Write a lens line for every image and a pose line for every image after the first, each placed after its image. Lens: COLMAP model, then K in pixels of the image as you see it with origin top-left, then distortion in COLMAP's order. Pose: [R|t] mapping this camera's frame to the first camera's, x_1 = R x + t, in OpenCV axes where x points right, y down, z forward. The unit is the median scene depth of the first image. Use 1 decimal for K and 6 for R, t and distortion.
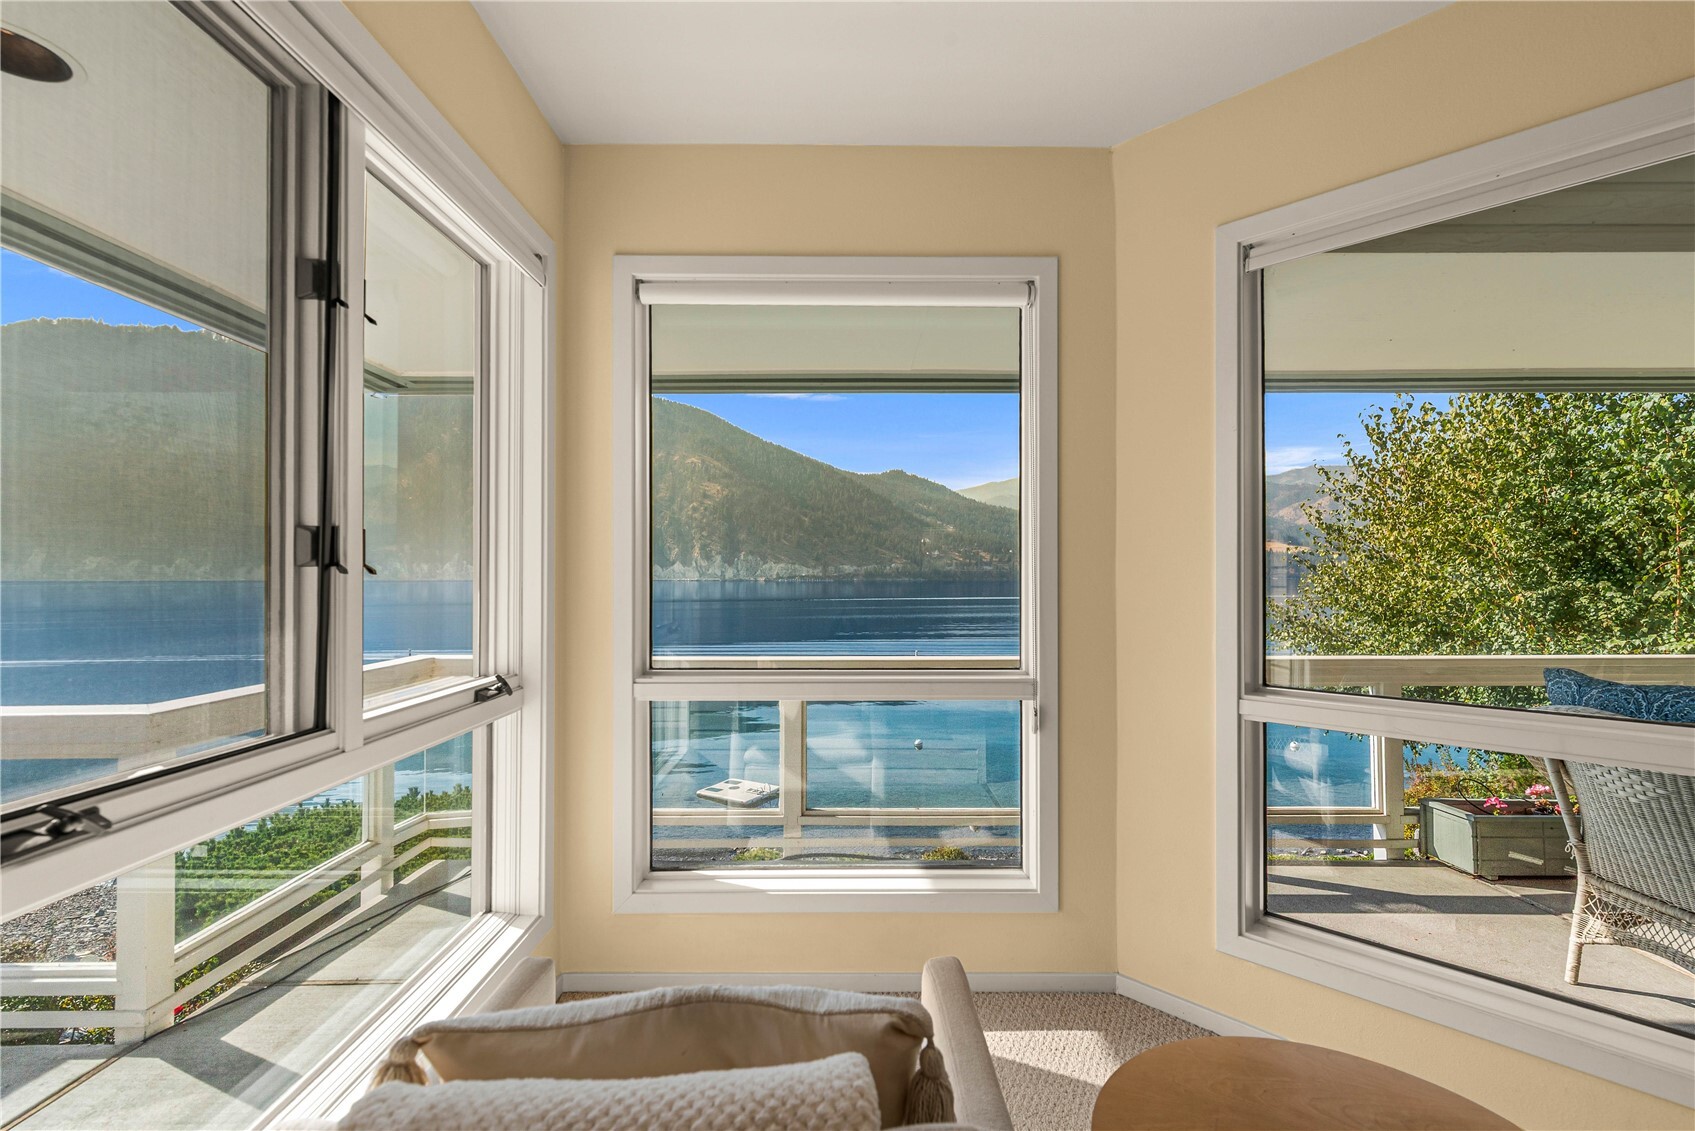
lens RADIAL K [[754.6, 0, 852.1], [0, 754.6, 572.6], [0, 0, 1]] dist [-0.000347, 0.000221]
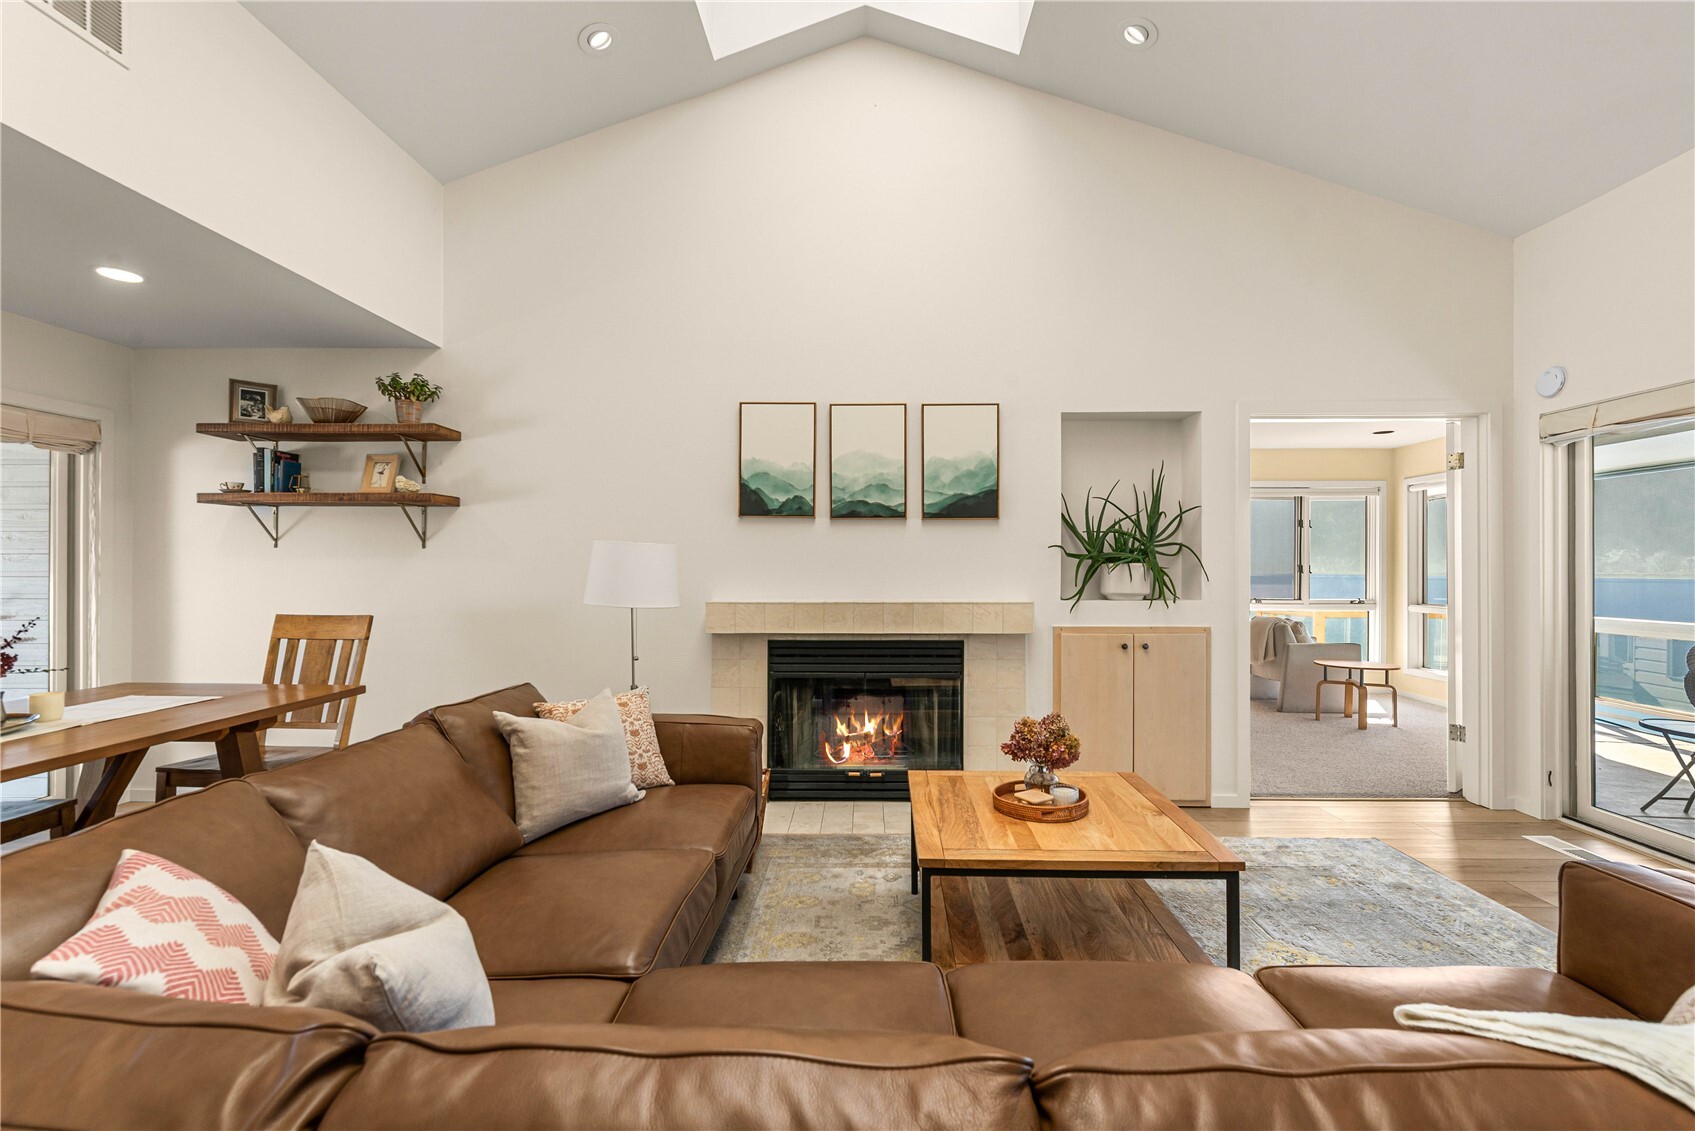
lens RADIAL K [[769.2, 0, 865.3], [0, 769.2, 567.8], [0, 0, 1]] dist [-0.000857, -0.000381]
pose [[-0.006750, -0.004451, -0.999967, 3.306096], [0.002787, 0.999986, -0.004470, -0.014080], [0.999973, -0.002817, -0.006738, -1.458217]]
